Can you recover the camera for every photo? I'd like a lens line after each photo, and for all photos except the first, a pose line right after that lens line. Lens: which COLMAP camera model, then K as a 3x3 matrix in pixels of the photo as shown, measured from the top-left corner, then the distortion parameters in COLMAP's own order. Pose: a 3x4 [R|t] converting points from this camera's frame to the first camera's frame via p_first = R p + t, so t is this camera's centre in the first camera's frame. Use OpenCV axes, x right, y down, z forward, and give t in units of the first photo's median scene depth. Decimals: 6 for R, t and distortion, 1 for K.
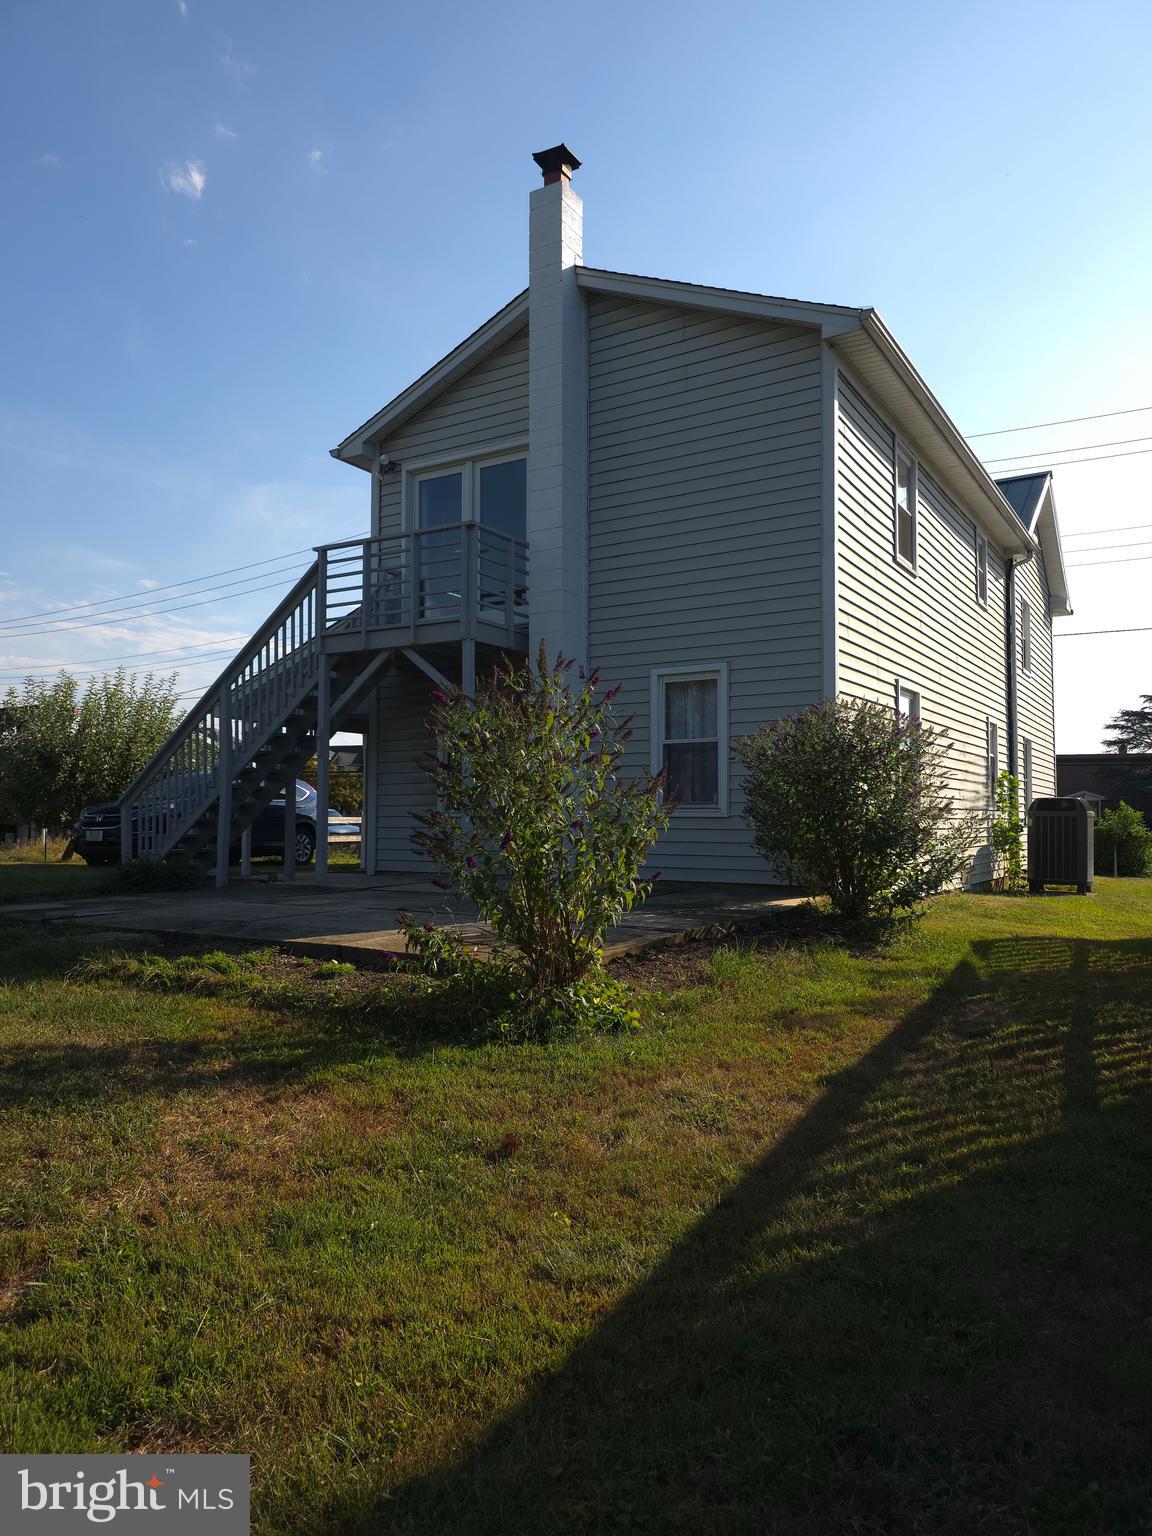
lens RADIAL K [[1028.0, 0, 576.0], [0, 1028.0, 768.0], [0, 0, 1]] dist [0.079076, -0.063351]
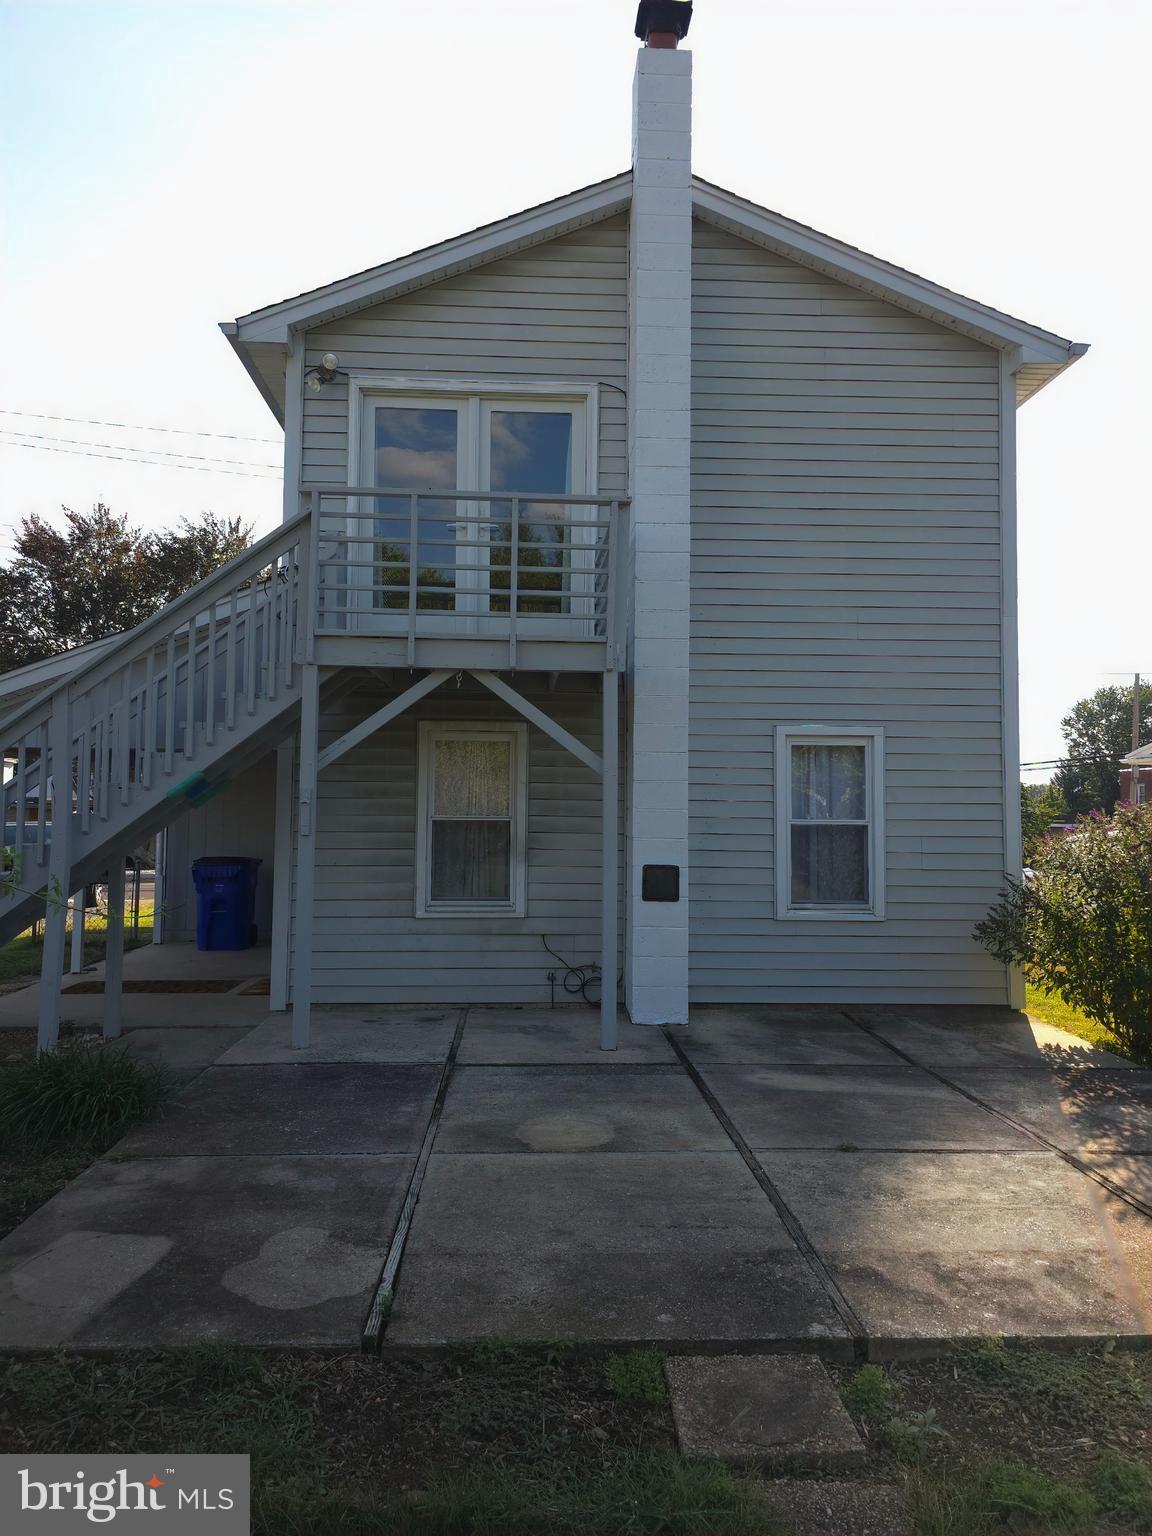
lens RADIAL K [[1028.0, 0, 576.0], [0, 1028.0, 768.0], [0, 0, 1]] dist [0.079076, -0.063351]
pose [[0.827531, 0.029584, 0.560641, -0.475080], [-0.034544, 0.999402, -0.001747, -0.056294], [-0.560357, -0.017921, 0.828057, 0.428170]]
